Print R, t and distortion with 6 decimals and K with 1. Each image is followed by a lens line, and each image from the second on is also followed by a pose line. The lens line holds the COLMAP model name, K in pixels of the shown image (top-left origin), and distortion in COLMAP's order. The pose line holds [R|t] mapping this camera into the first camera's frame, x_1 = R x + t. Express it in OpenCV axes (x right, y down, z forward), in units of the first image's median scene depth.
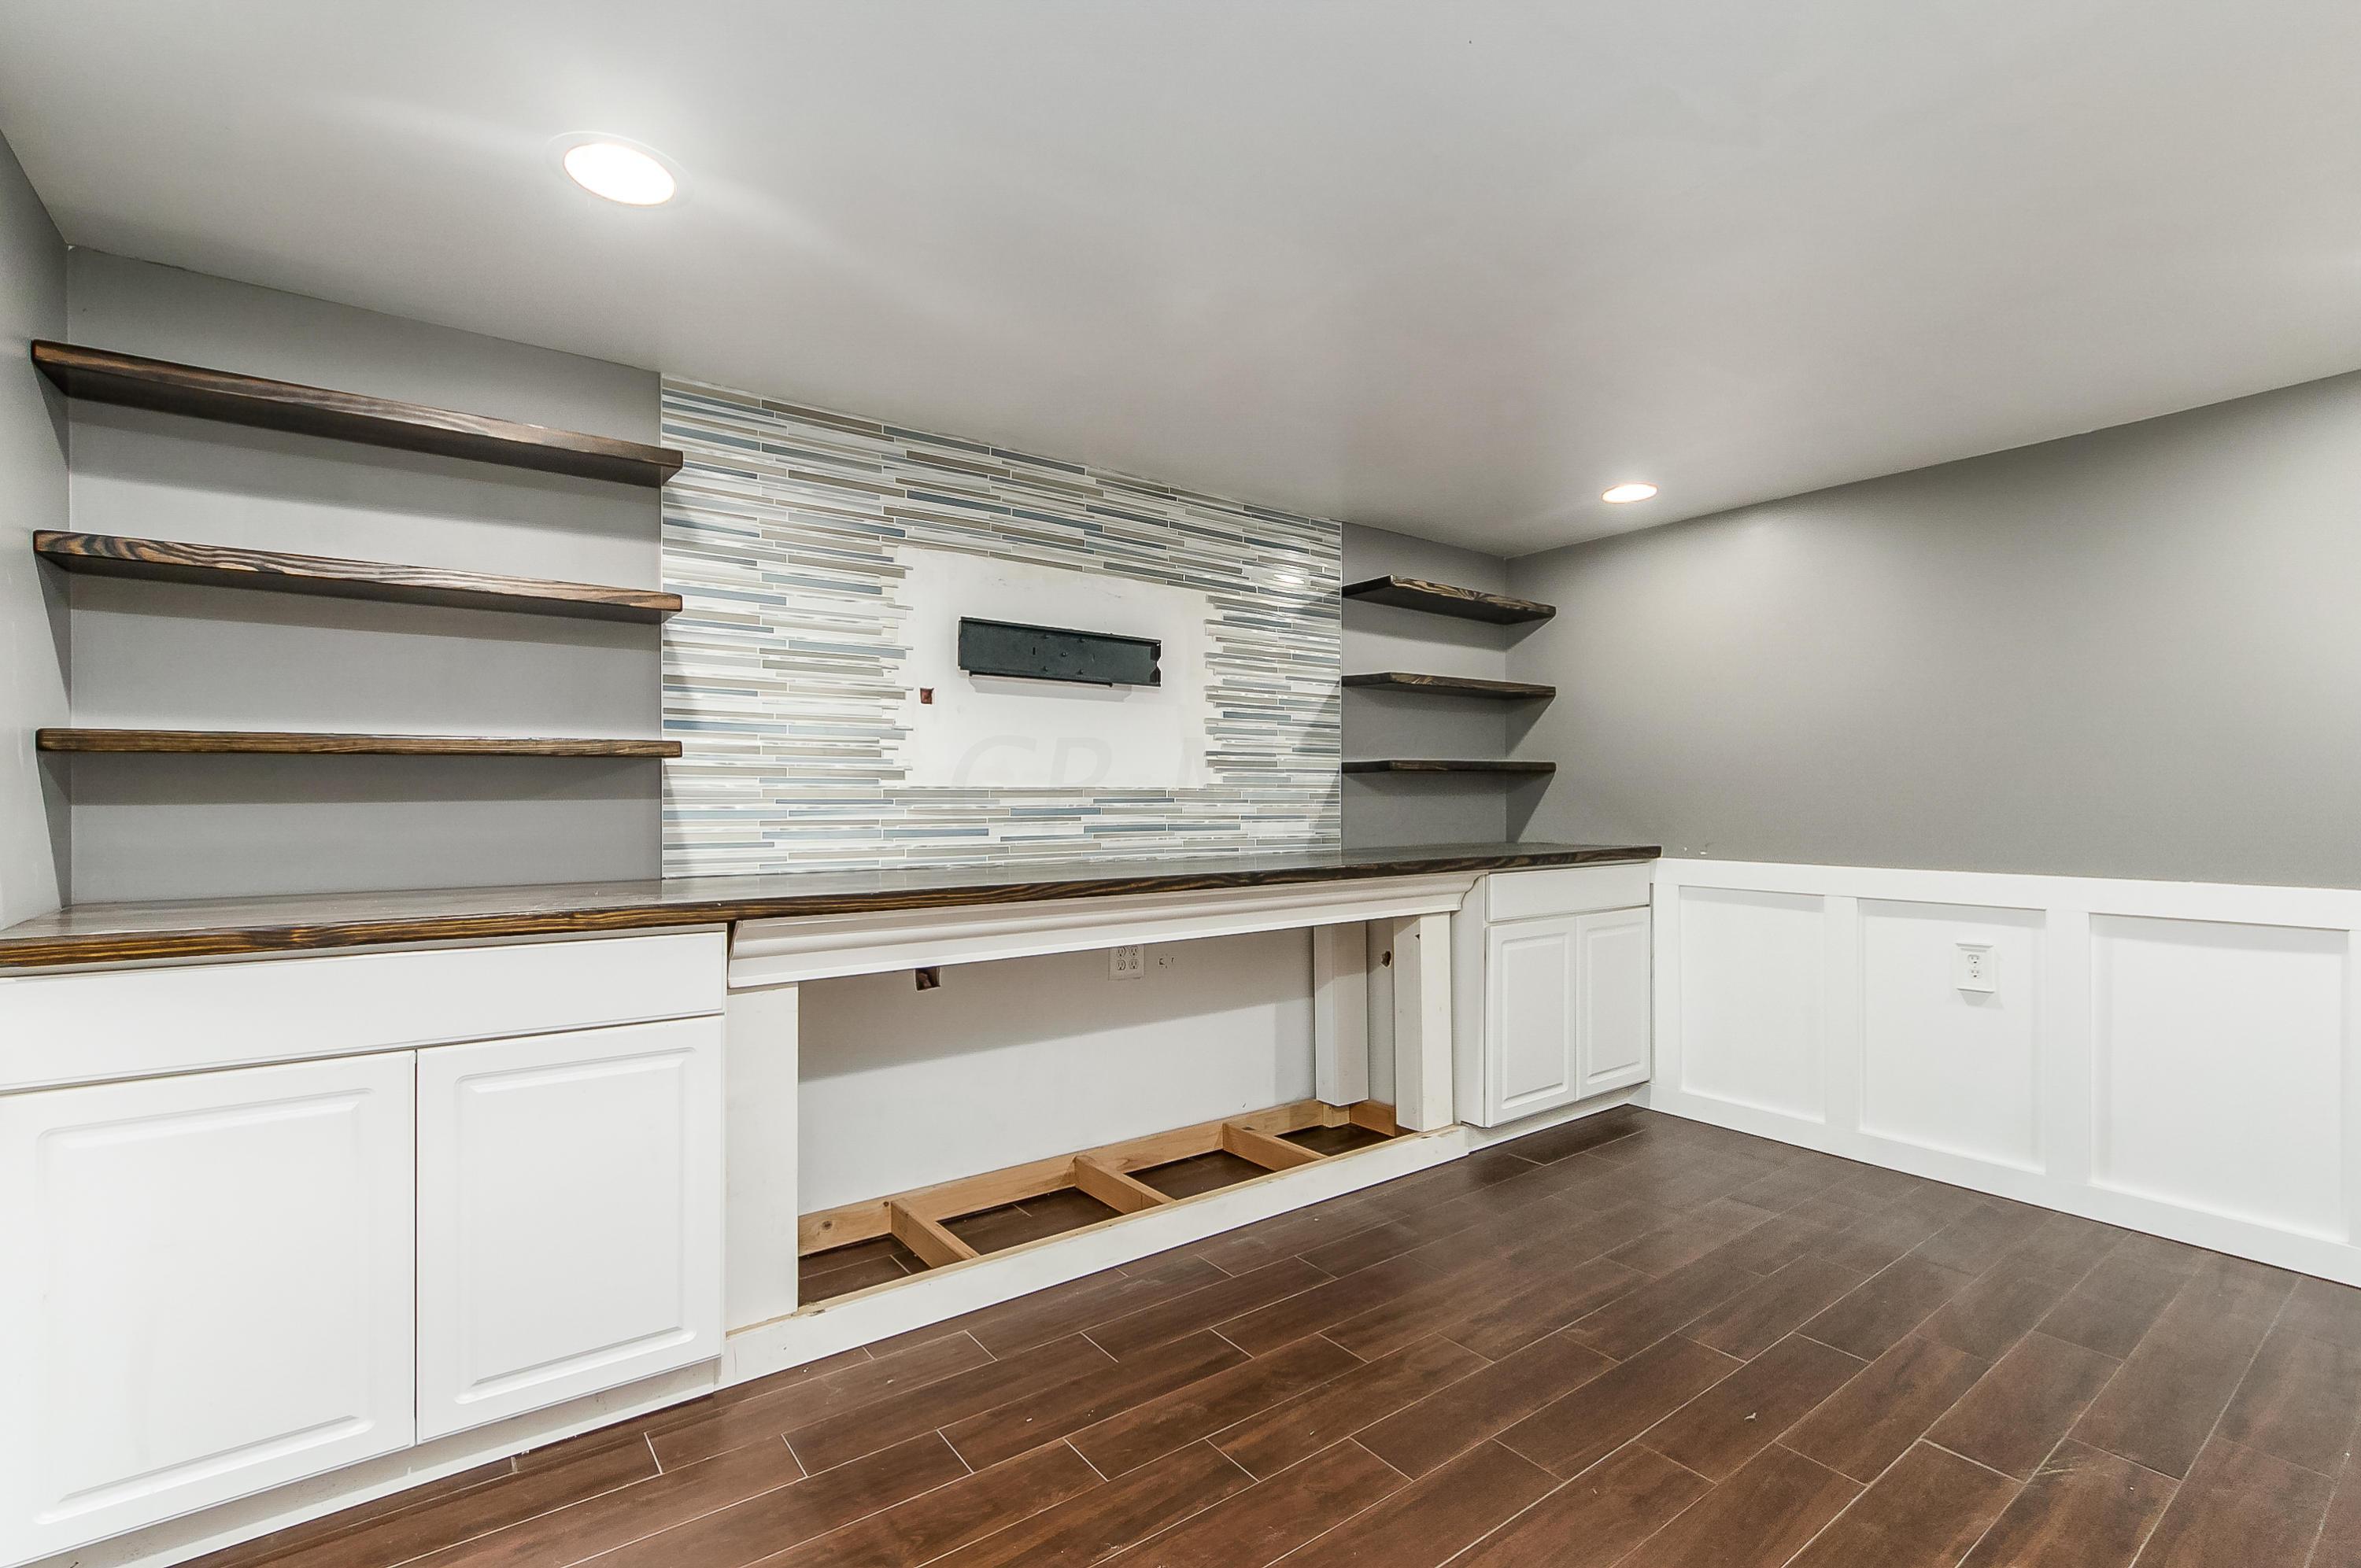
lens RADIAL K [[1081.4, 0, 1177.4], [0, 1081.4, 788.1], [0, 0, 1]] dist [0.001842, 0.000258]
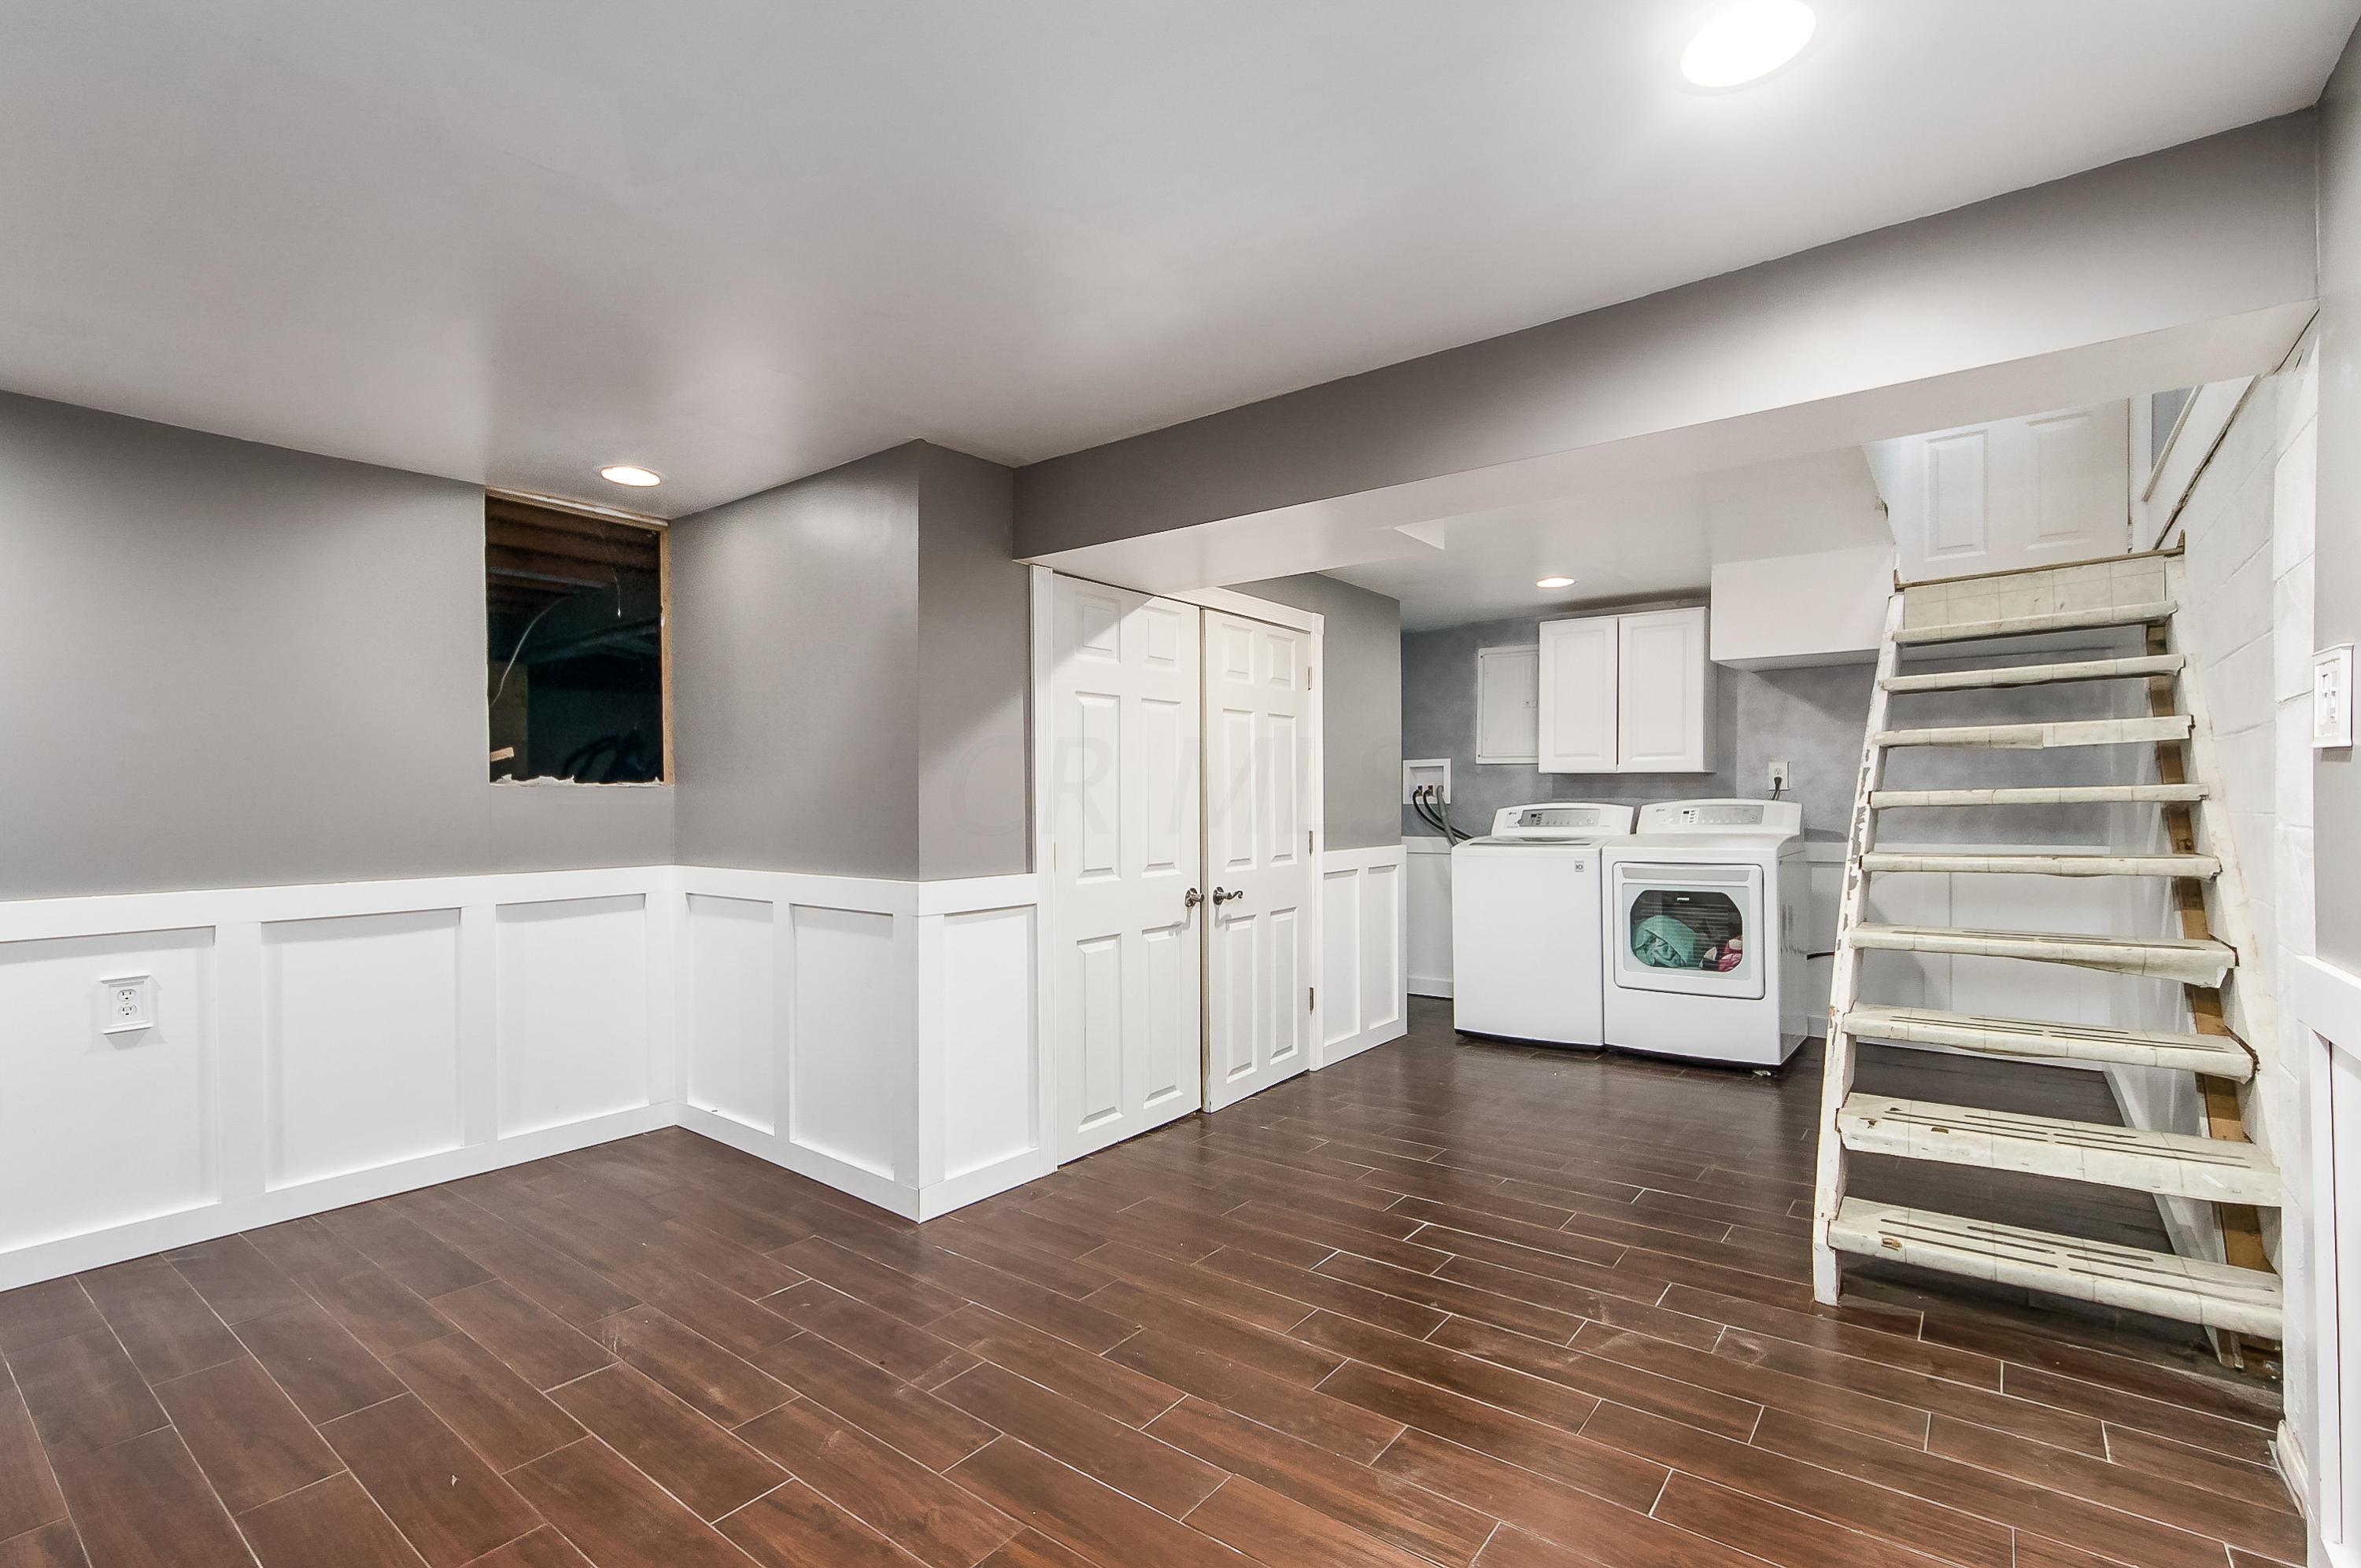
lens RADIAL K [[1081.4, 0, 1170.6], [0, 1081.4, 794.0], [0, 0, 1]] dist [0.001842, 0.000258]
pose [[-0.272977, 0.009574, 0.961973, -0.404759], [0.002933, 0.999954, -0.009119, 0.008040], [-0.962016, 0.000333, -0.272993, 0.518933]]
